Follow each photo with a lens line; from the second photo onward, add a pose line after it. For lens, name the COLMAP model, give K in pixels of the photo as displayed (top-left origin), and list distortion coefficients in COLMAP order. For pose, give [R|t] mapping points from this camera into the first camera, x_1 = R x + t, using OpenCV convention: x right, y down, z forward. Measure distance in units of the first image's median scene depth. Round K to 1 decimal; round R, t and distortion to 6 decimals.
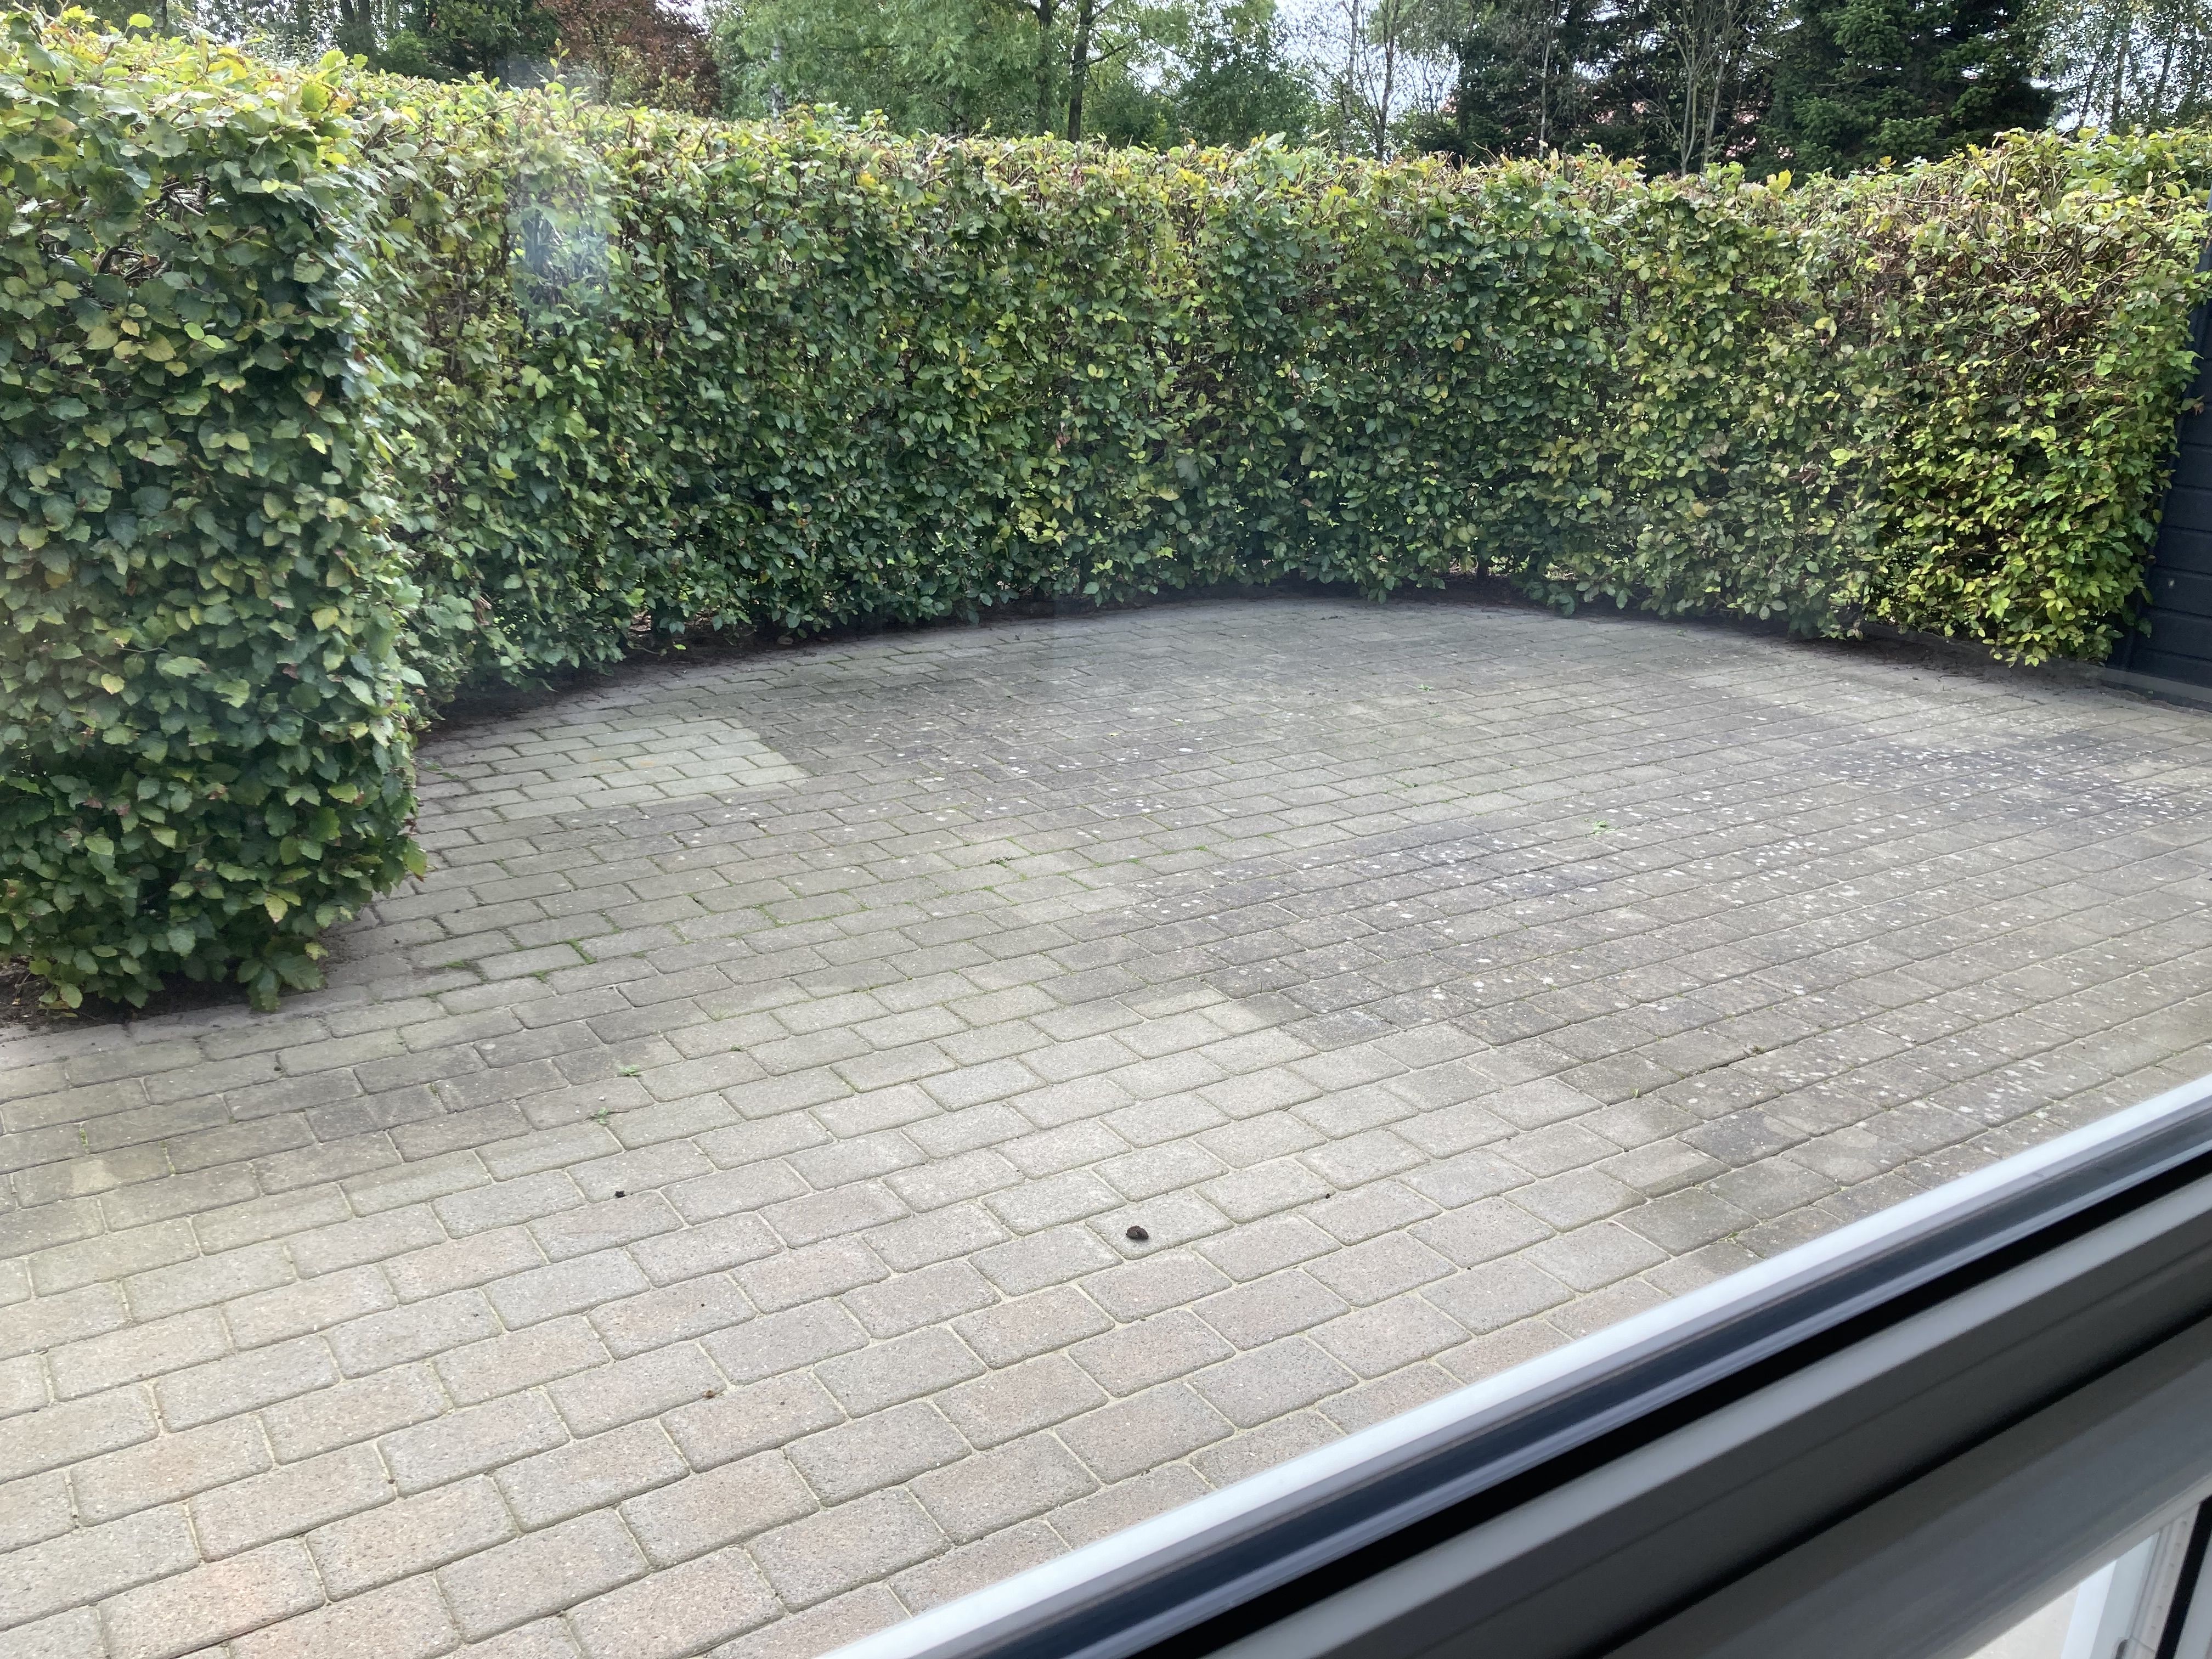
lens RADIAL K [[1811.0, 0, 1083.8], [0, 1811.0, 833.5], [0, 0, 1]] dist [0.043955, -0.052646]
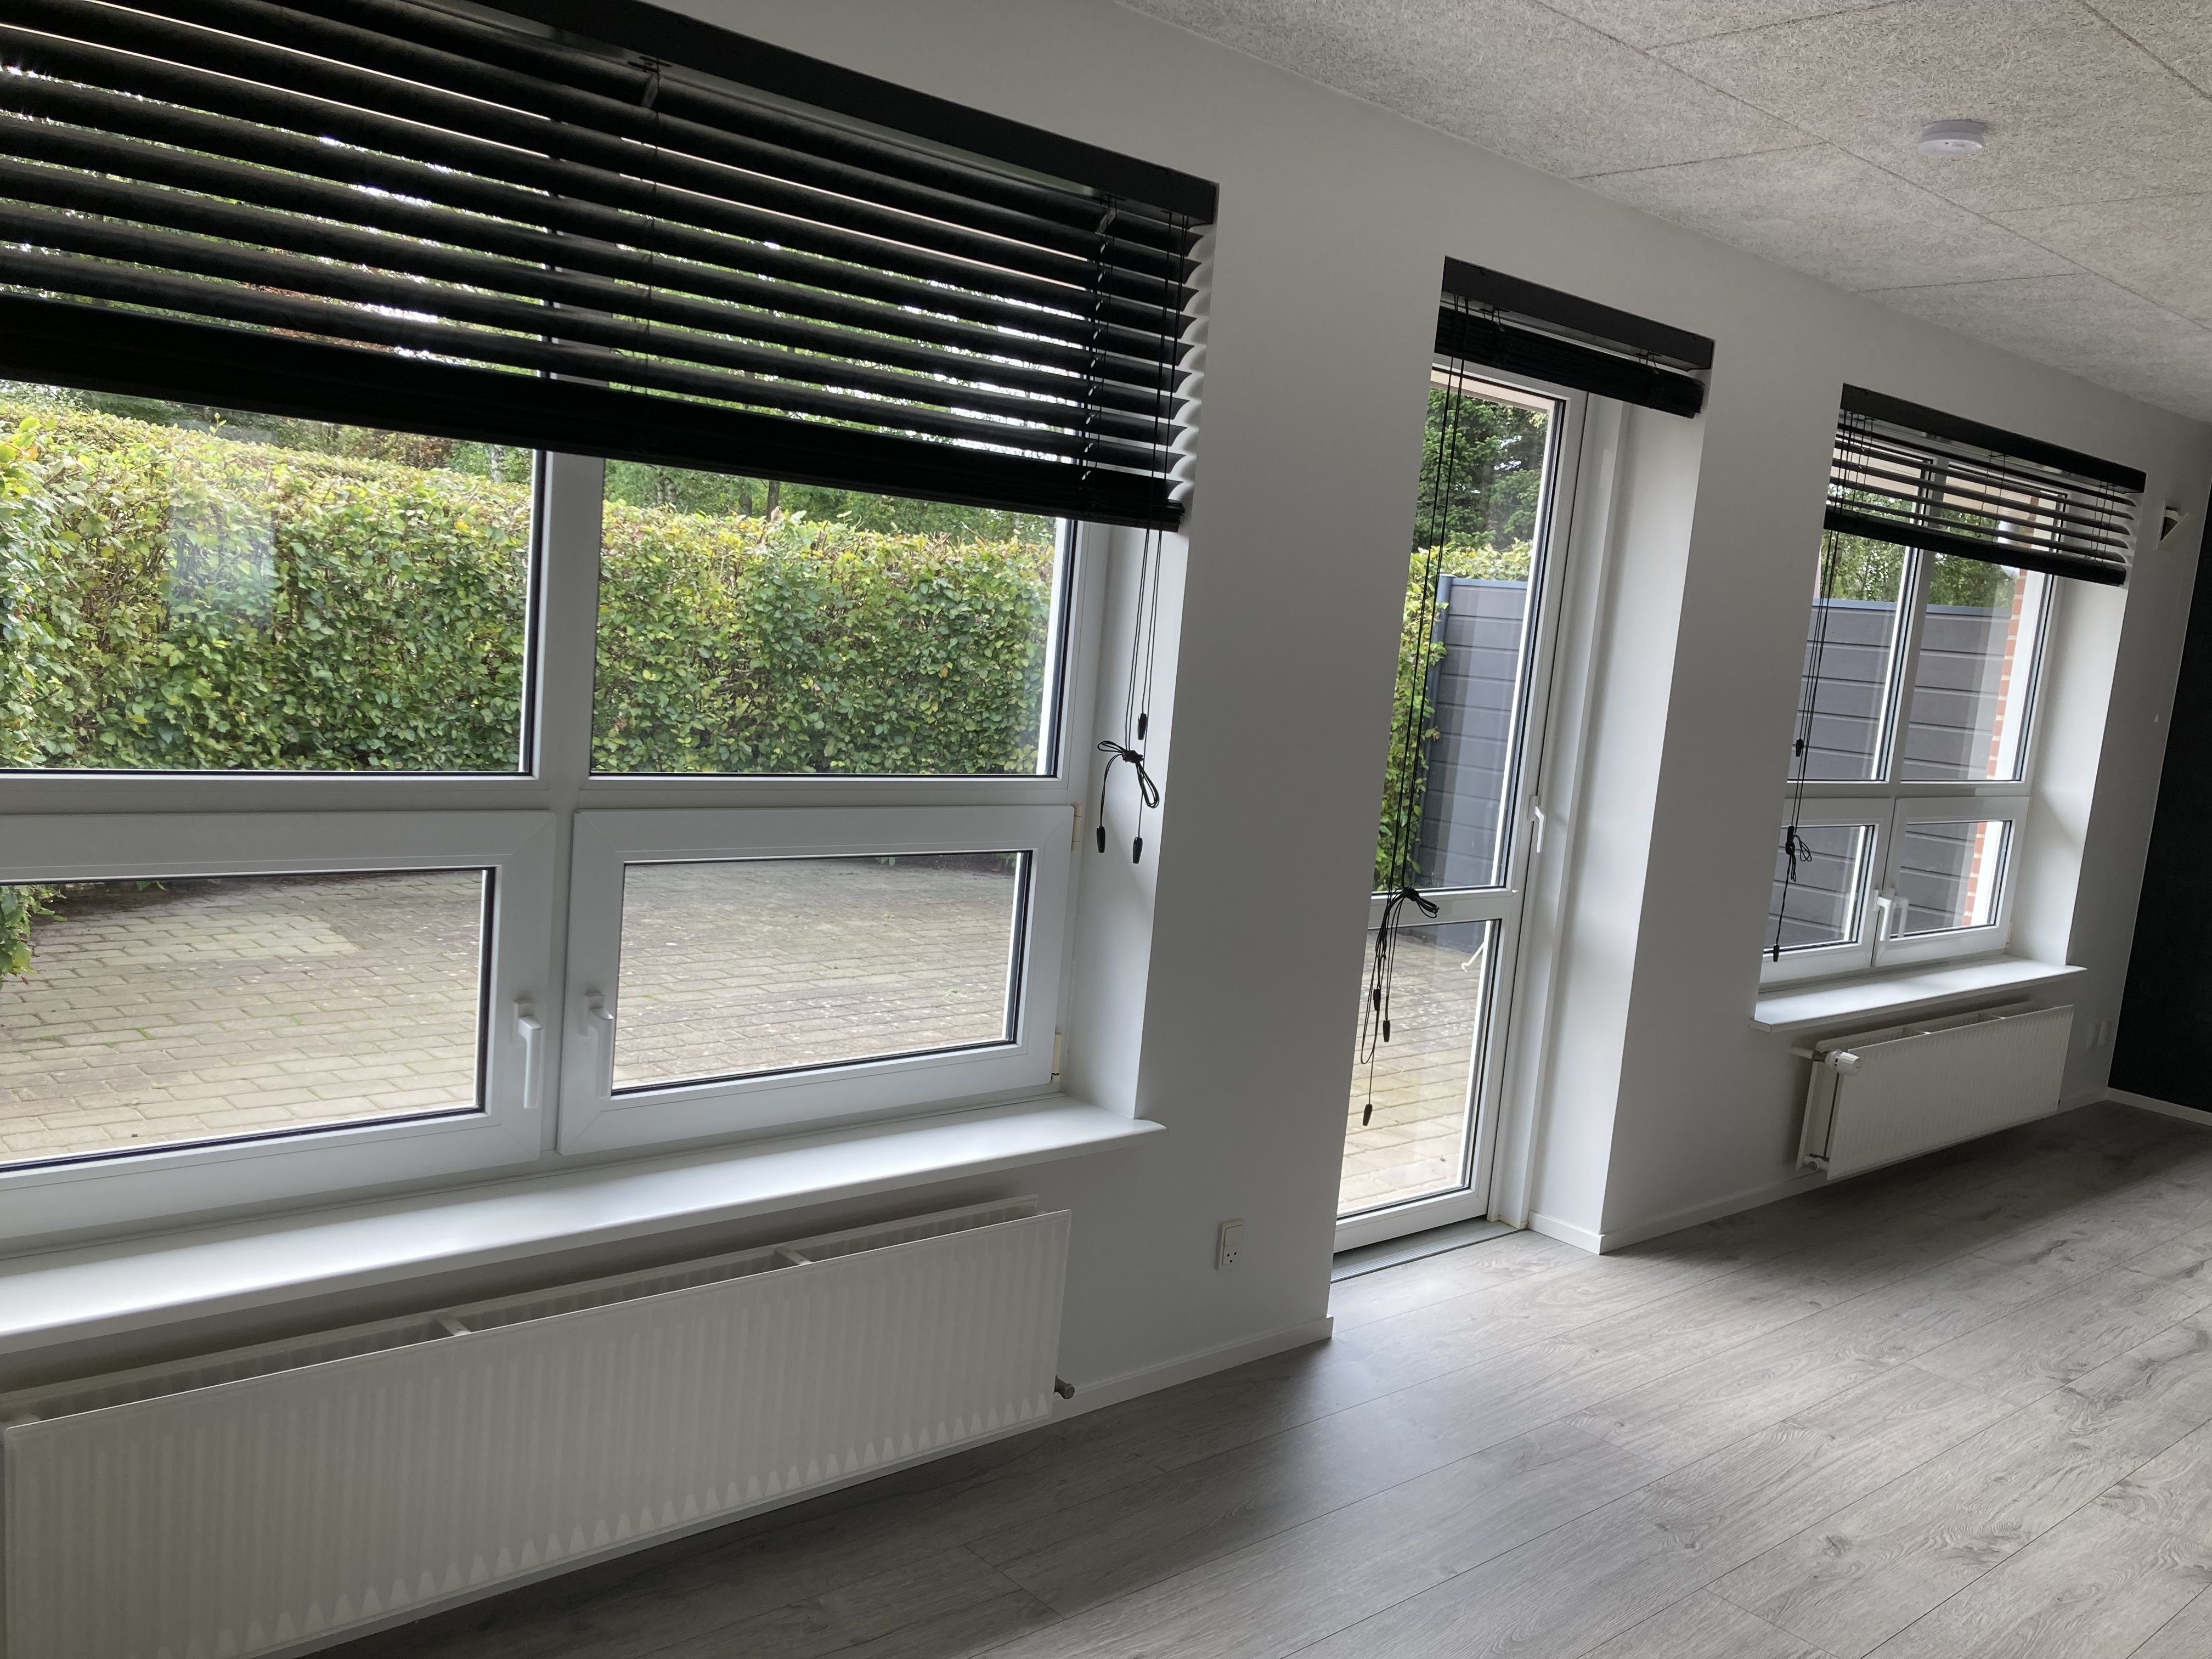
lens RADIAL K [[1811.0, 0, 1125.0], [0, 1811.0, 843.3], [0, 0, 1]] dist [0.043955, -0.052646]
pose [[0.986600, 0.030970, 0.160189, 0.154092], [-0.001066, 0.983022, -0.183484, 0.114405], [-0.163152, 0.180855, 0.969883, -0.332443]]
